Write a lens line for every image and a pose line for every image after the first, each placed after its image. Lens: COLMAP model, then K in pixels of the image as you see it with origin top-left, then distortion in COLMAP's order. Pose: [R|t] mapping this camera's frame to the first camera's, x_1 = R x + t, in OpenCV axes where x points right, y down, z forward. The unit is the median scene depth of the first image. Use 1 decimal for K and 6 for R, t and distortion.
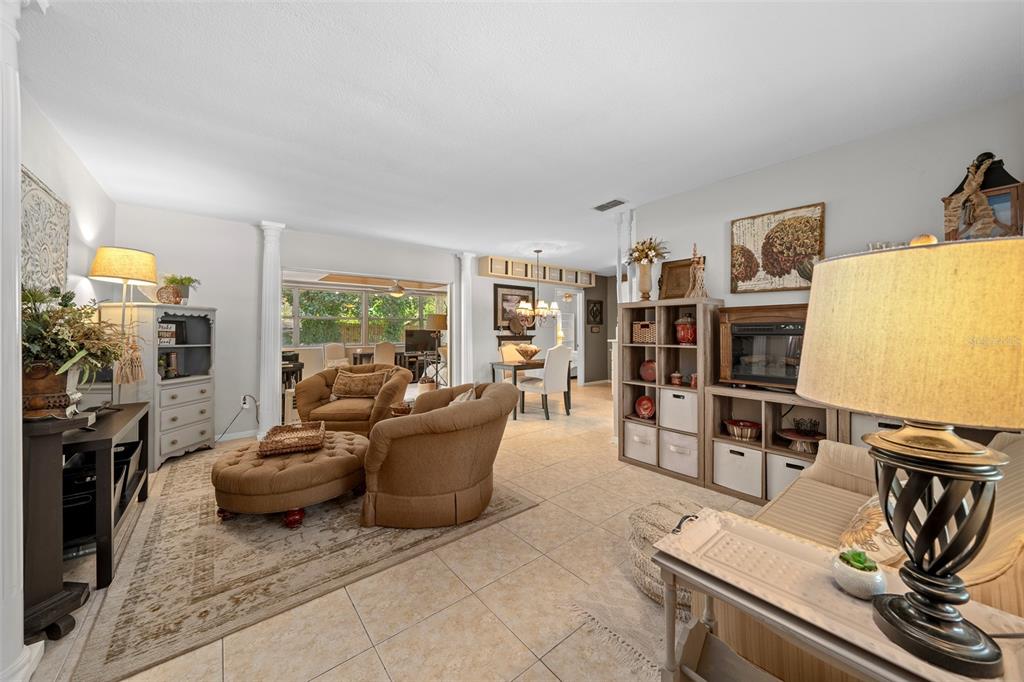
lens RADIAL K [[365.7, 0, 505.9], [0, 365.7, 332.3], [0, 0, 1]] dist [-0.008711, 0.000330]
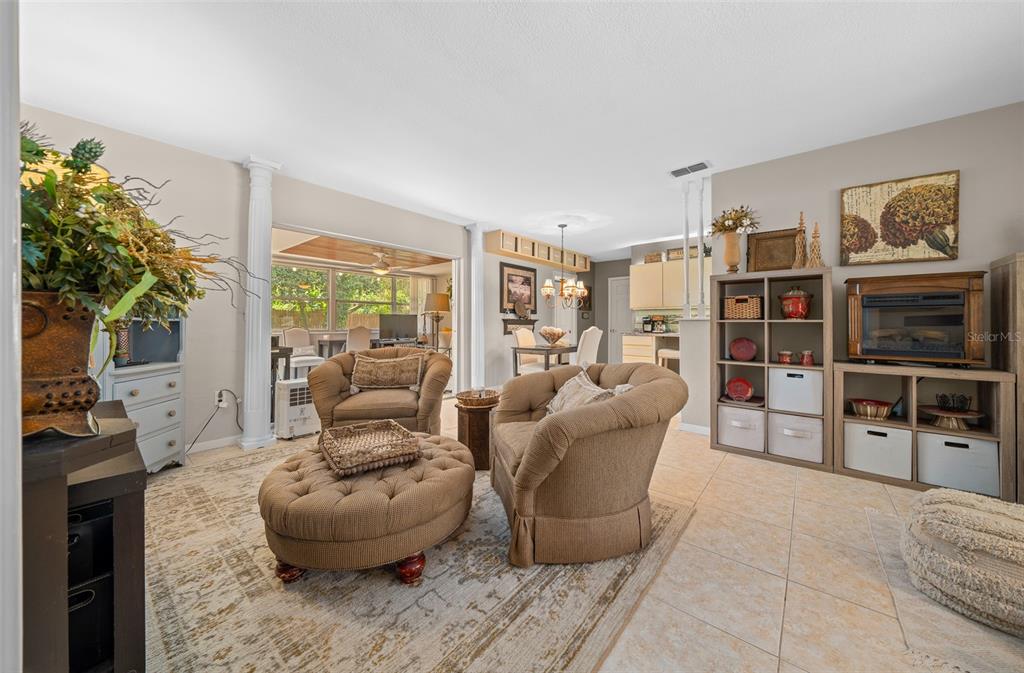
lens RADIAL K [[365.7, 0, 520.1], [0, 365.7, 324.5], [0, 0, 1]] dist [-0.008711, 0.000330]
pose [[0.981985, 0.006126, 0.188860, -0.400908], [-0.006795, 0.999973, 0.002896, 0.051940], [-0.188837, -0.004127, 0.982000, 0.245093]]
